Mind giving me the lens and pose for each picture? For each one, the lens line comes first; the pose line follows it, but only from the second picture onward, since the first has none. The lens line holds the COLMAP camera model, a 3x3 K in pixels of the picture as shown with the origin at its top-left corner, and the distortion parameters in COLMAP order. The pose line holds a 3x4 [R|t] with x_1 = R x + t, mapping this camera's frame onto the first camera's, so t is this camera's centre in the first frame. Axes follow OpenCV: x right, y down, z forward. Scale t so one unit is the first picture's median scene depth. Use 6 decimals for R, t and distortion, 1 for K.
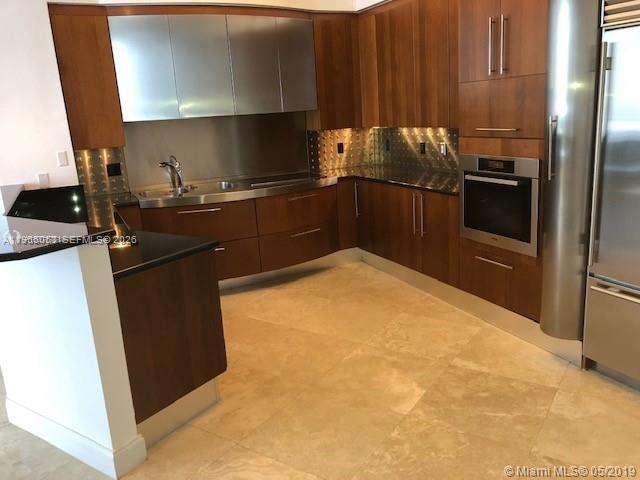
lens RADIAL K [[518.3, 0, 333.3], [0, 518.3, 240.1], [0, 0, 1]] dist [0.023866, 0.007091]
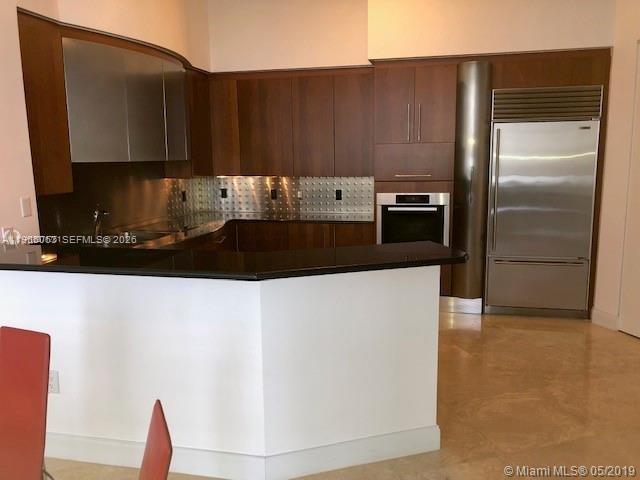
lens RADIAL K [[518.3, 0, 333.3], [0, 518.3, 240.1], [0, 0, 1]] dist [0.023866, 0.007091]
pose [[0.635032, -0.078577, 0.768479, -0.916469], [0.164690, 0.985713, -0.035302, -0.010650], [-0.754726, 0.148979, 0.638900, 0.212070]]
